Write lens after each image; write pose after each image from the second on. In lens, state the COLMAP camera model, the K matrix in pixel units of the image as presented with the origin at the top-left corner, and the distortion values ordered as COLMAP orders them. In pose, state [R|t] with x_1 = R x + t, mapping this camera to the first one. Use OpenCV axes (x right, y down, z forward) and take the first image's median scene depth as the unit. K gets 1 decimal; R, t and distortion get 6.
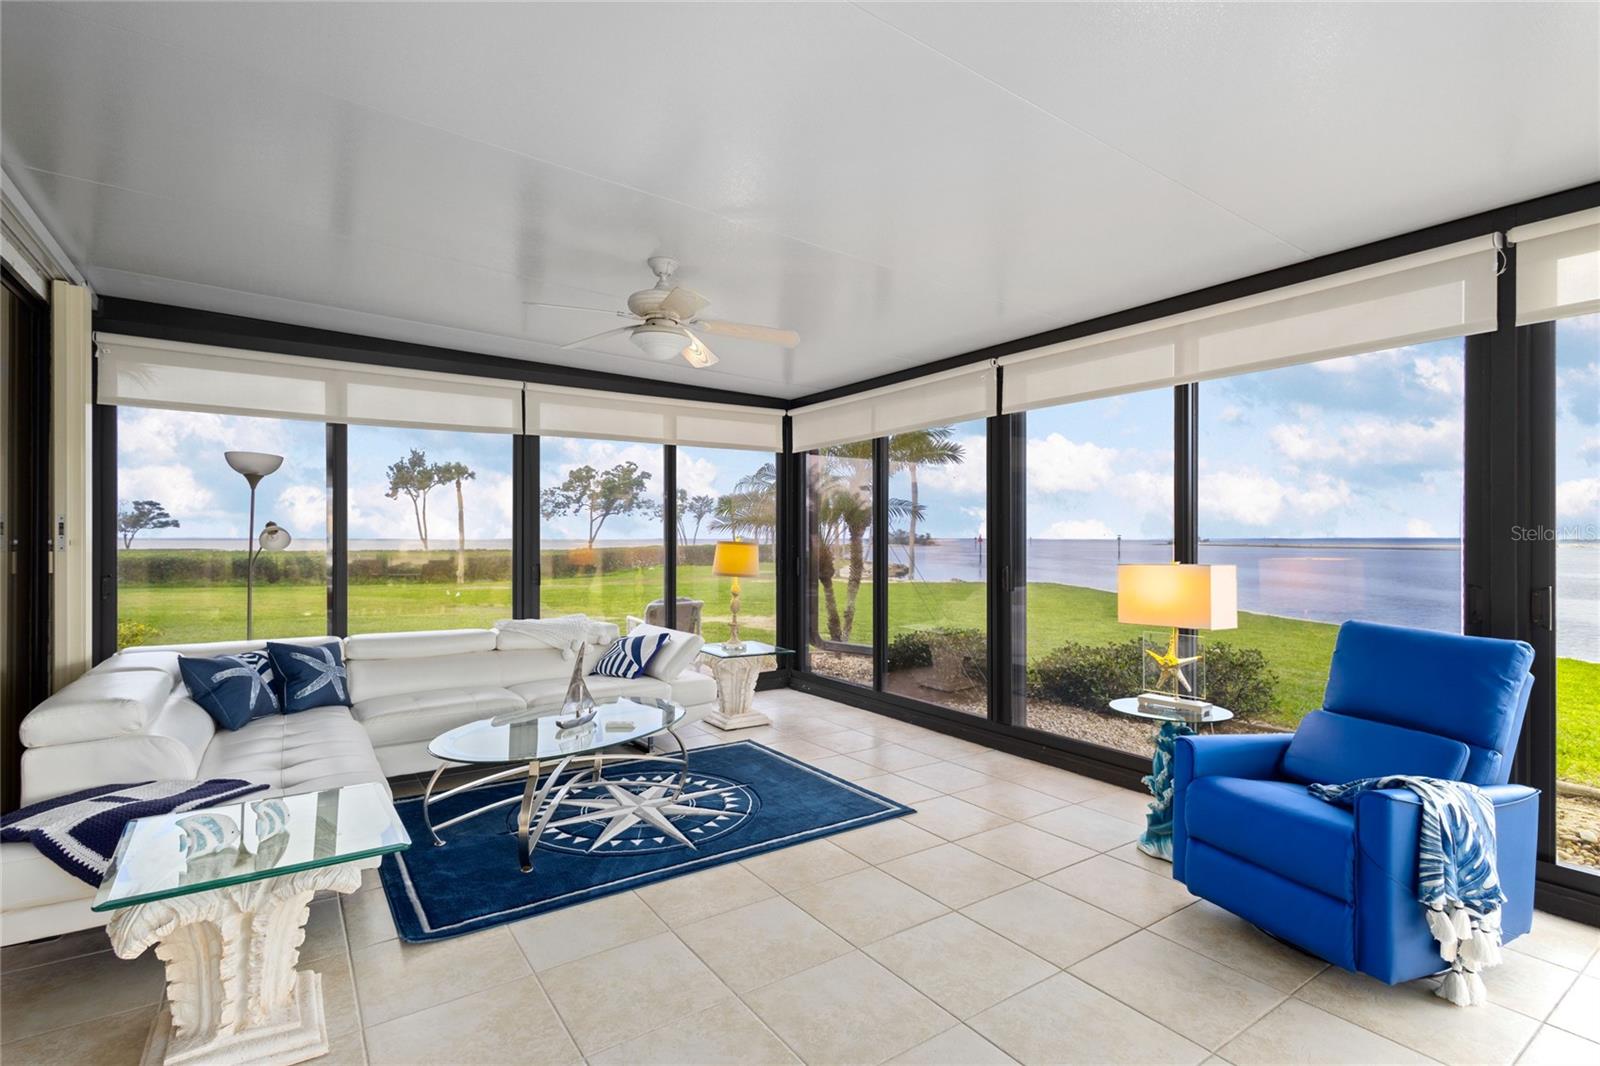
lens RADIAL K [[751.0, 0, 798.6], [0, 751.0, 528.1], [0, 0, 1]] dist [0.005715, -0.000264]
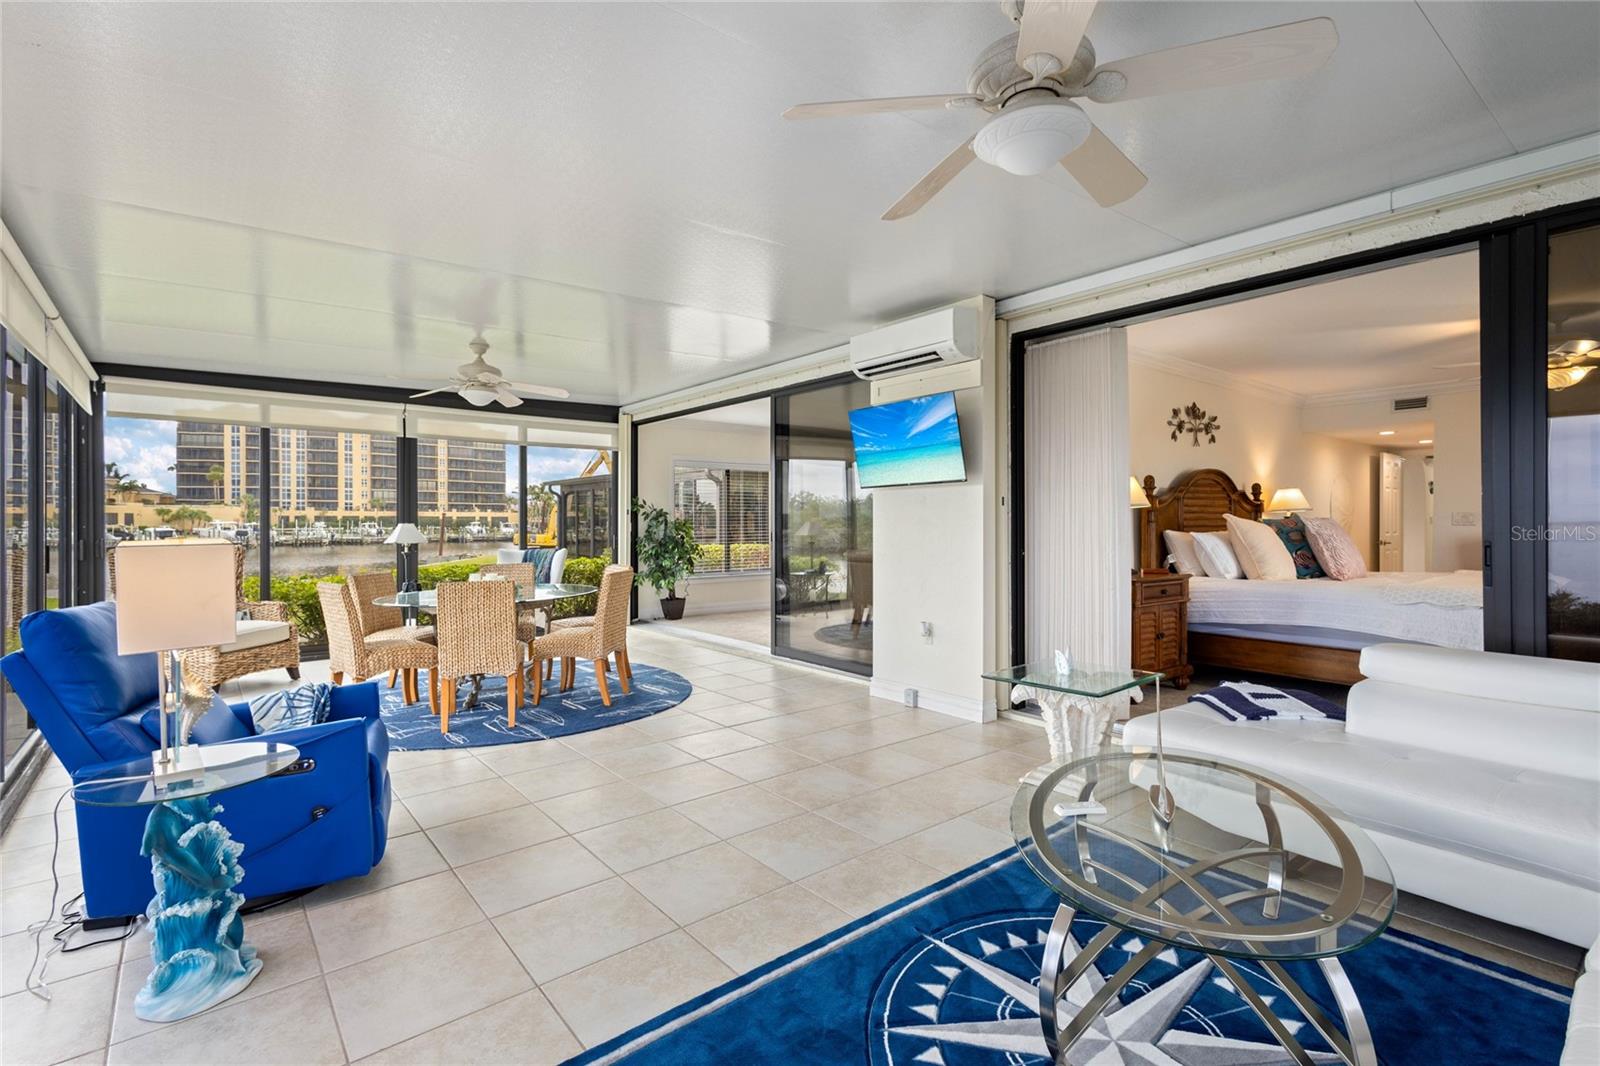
lens RADIAL K [[751.0, 0, 798.6], [0, 751.0, 528.1], [0, 0, 1]] dist [0.005715, -0.000264]
pose [[-0.996606, 0.001839, -0.082302, 0.039032], [0.002223, 0.999987, -0.004571, 0.034016], [0.082293, -0.004738, -0.996597, 1.588717]]
